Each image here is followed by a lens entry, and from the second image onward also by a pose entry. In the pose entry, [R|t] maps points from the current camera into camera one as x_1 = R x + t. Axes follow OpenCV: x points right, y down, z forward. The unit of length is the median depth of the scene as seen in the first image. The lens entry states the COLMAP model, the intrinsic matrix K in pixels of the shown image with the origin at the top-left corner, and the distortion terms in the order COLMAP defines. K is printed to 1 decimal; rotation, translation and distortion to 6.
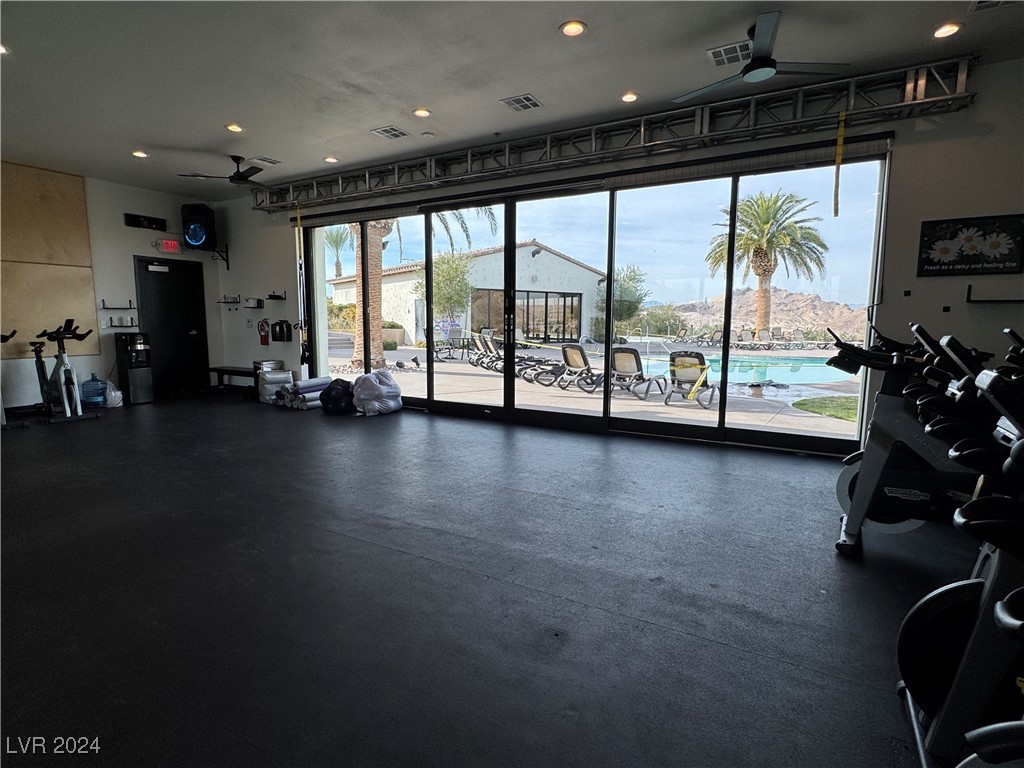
lens RADIAL K [[513.1, 0, 512.9], [0, 513.1, 382.4], [0, 0, 1]] dist [-0.005377, -0.000724]
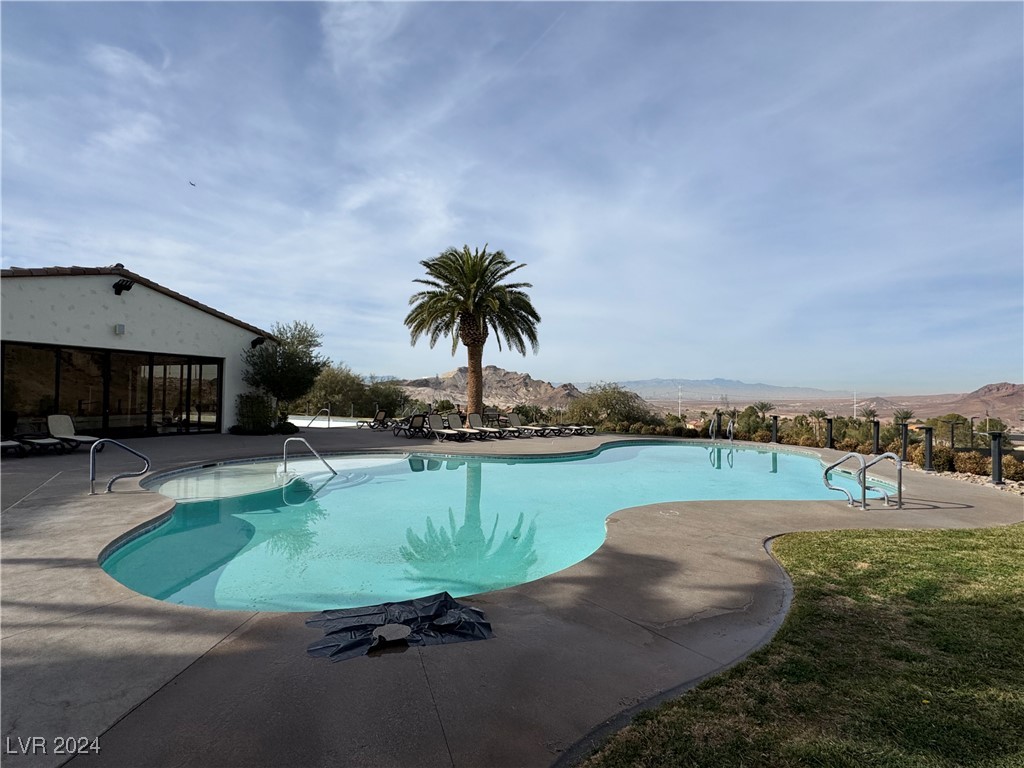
lens RADIAL K [[513.1, 0, 511.1], [0, 513.1, 384.7], [0, 0, 1]] dist [-0.005377, -0.000724]
pose [[0.878233, 0.017914, 0.477897, 0.157958], [0.048888, 0.990700, -0.126977, -0.042465], [-0.475727, 0.134879, 0.869190, 0.277428]]
